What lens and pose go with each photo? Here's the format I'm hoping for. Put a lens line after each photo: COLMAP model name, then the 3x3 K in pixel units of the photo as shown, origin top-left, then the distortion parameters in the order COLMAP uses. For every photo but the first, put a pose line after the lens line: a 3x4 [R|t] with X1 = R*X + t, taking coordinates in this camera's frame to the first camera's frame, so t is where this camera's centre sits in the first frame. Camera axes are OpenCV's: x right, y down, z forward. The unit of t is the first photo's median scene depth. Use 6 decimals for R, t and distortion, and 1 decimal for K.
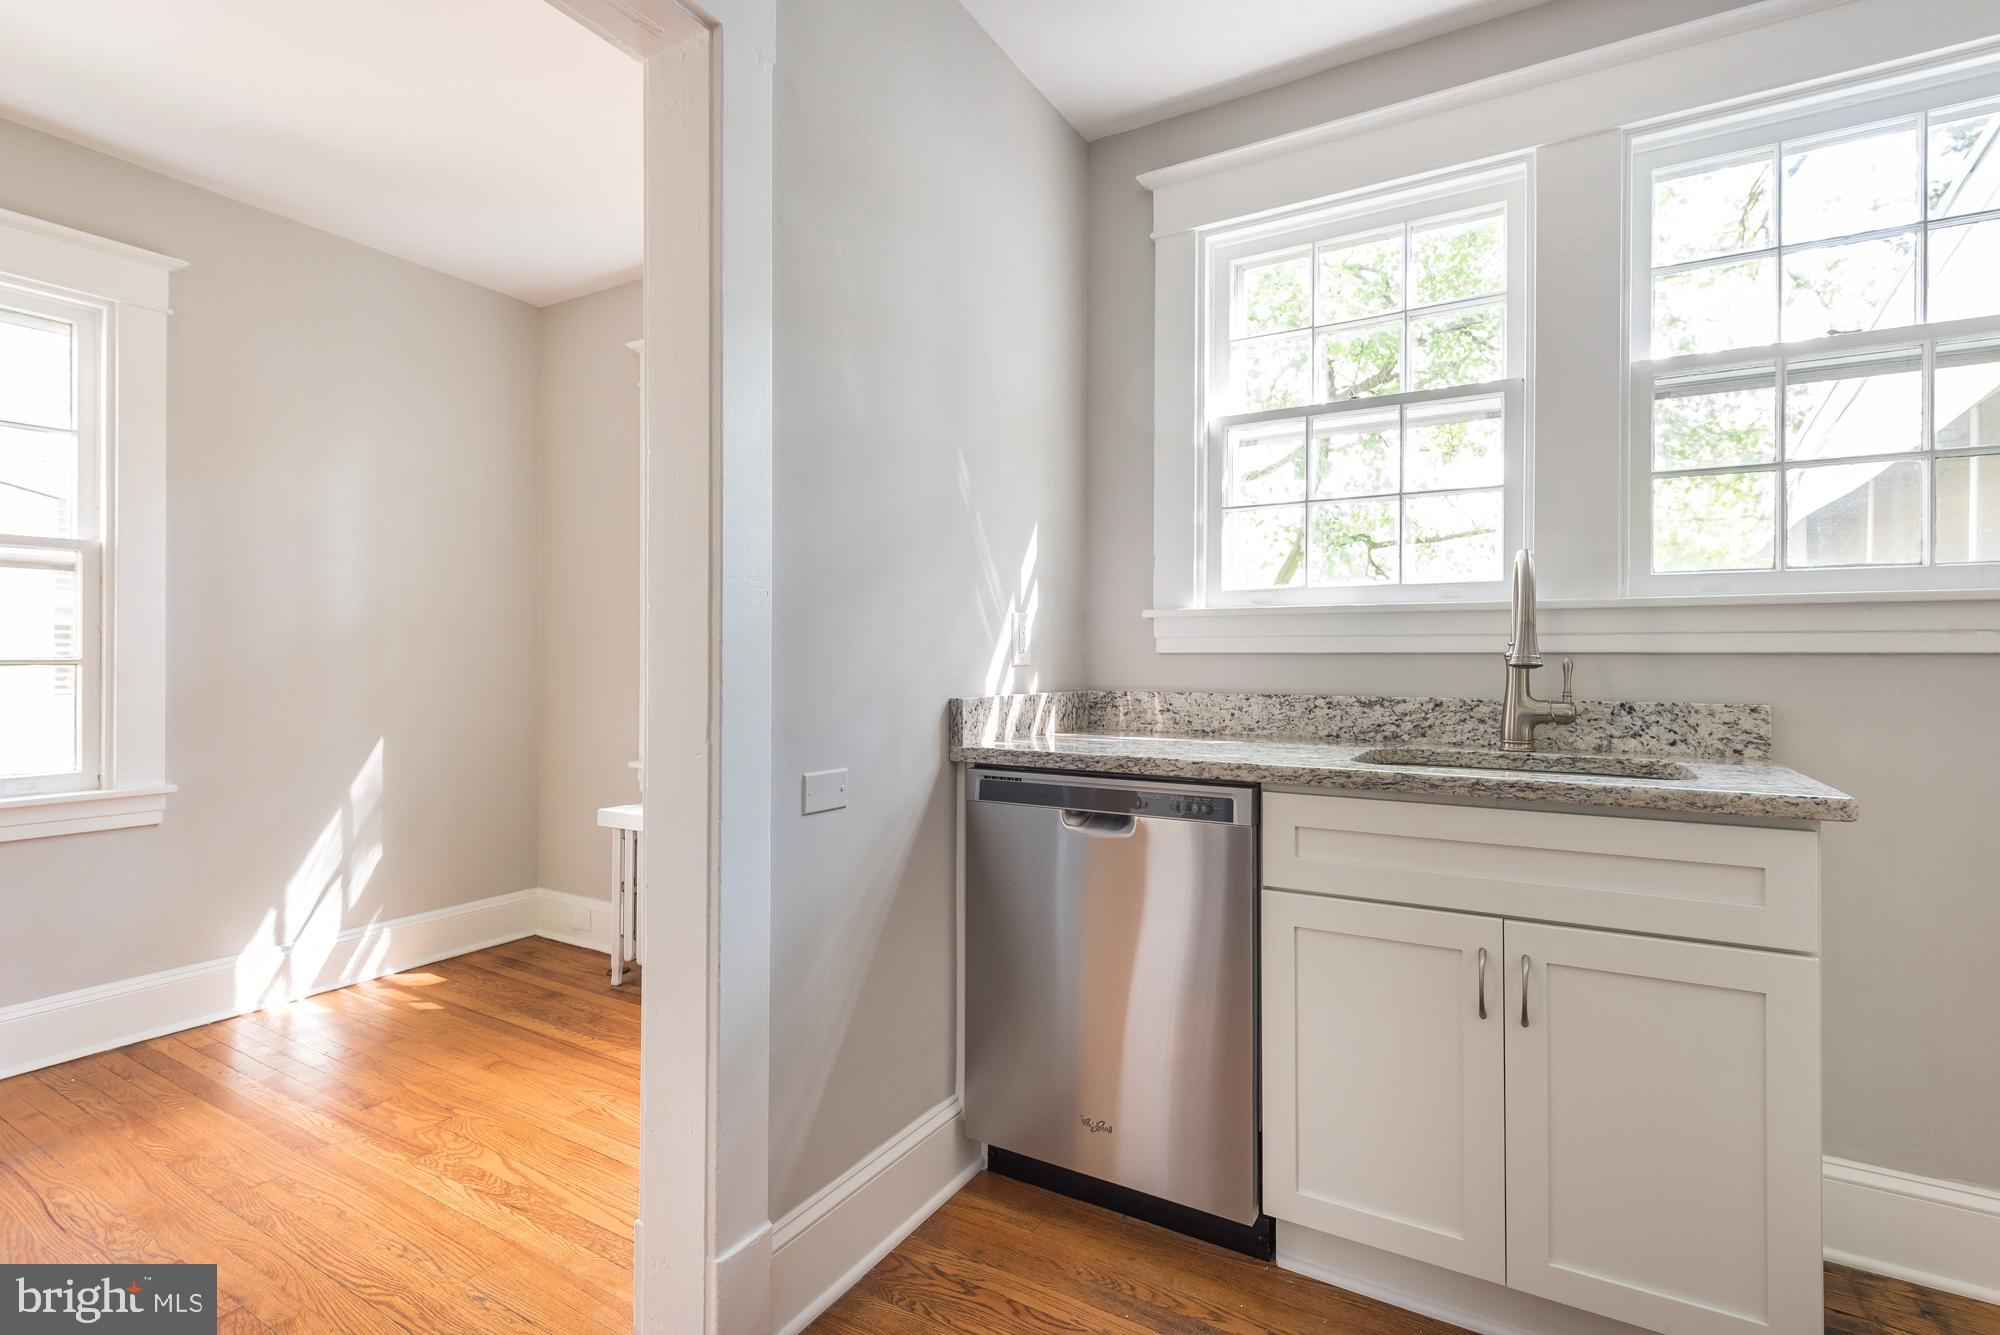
lens RADIAL K [[955.6, 0, 1000.0], [0, 955.6, 667.5], [0, 0, 1]] dist [0.001697, 0.000202]
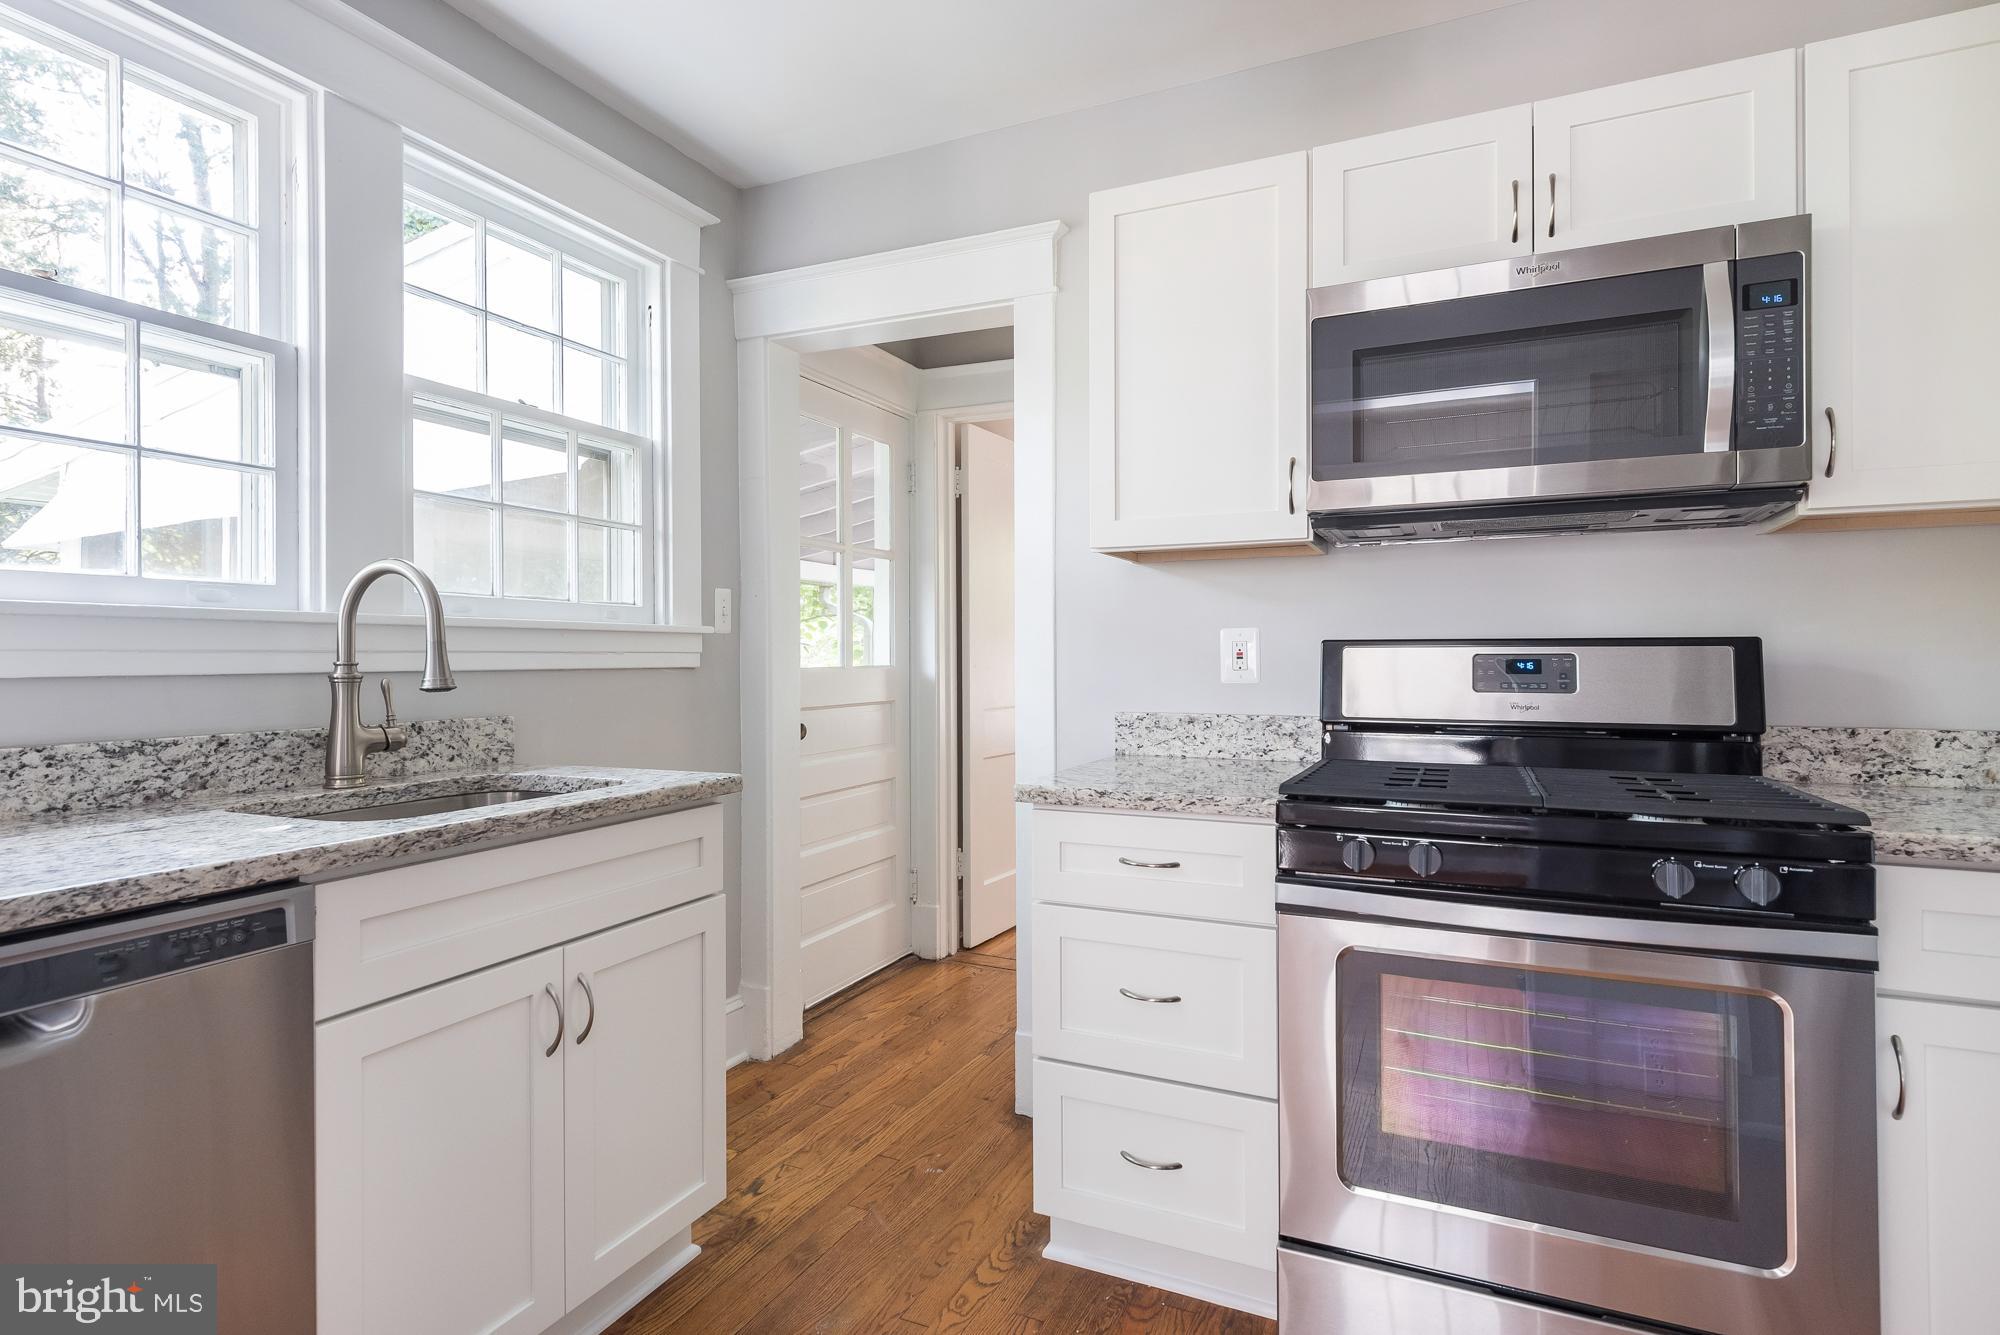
lens RADIAL K [[1027.6, 0, 999.6], [0, 1027.6, 659.3], [0, 0, 1]] dist [0.024993, -0.014552]
pose [[-0.110883, -0.006081, 0.993815, -0.463355], [0.011198, 0.999910, 0.007368, -0.029229], [-0.993770, 0.011945, -0.110805, 0.524400]]
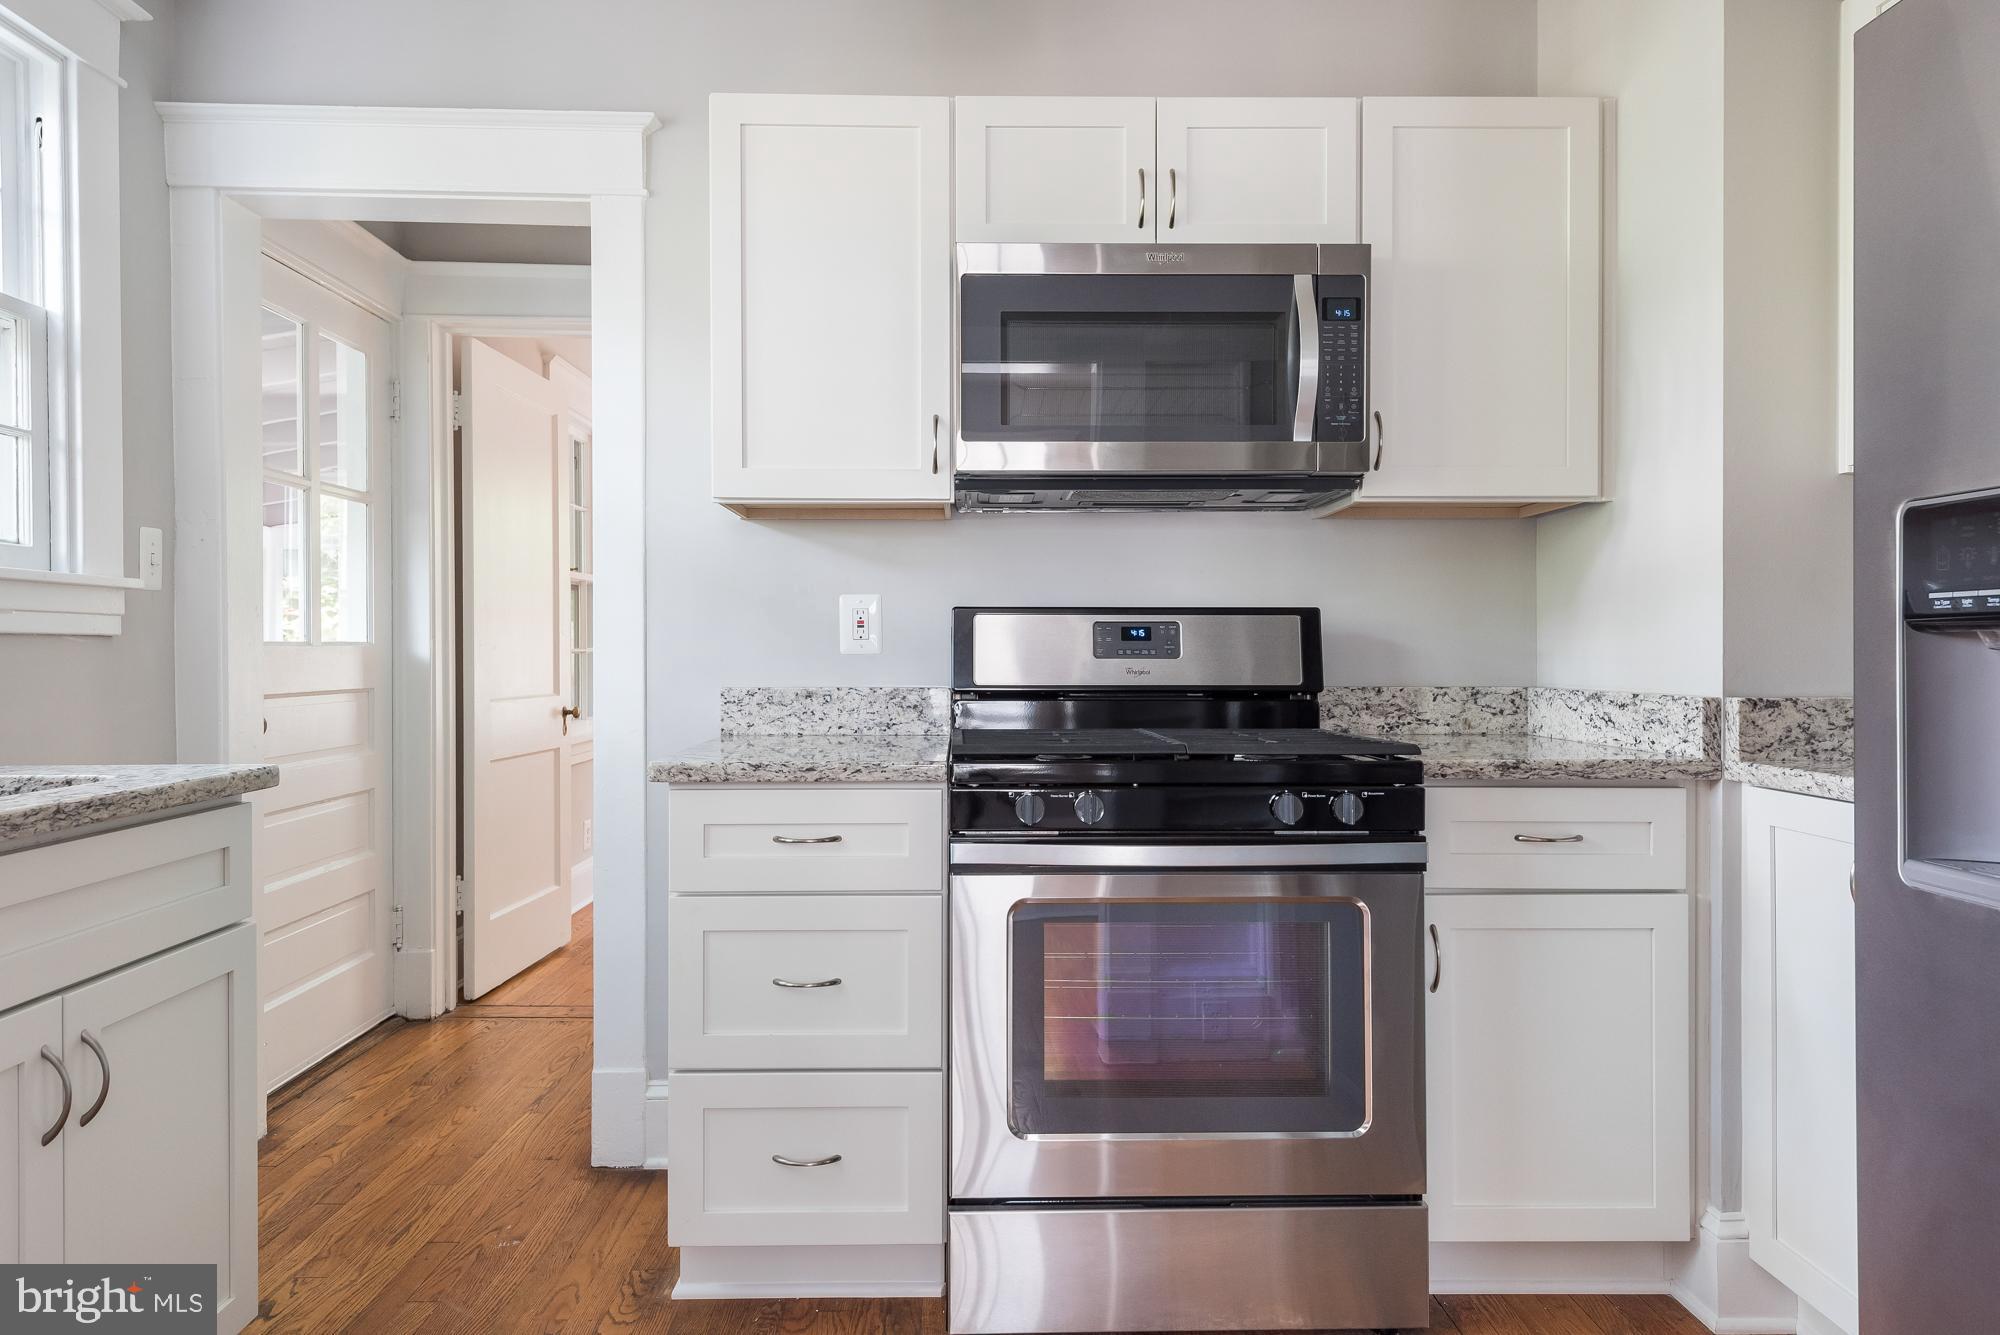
lens RADIAL K [[1216.2, 0, 1000.0], [0, 1216.2, 667.5], [0, 0, 1]] dist [0.029229, -0.015388]
pose [[-0.531791, -0.016356, 0.846718, -0.504327], [0.005776, 0.999720, 0.022939, -0.001492], [-0.846856, 0.017089, -0.531547, 0.702011]]
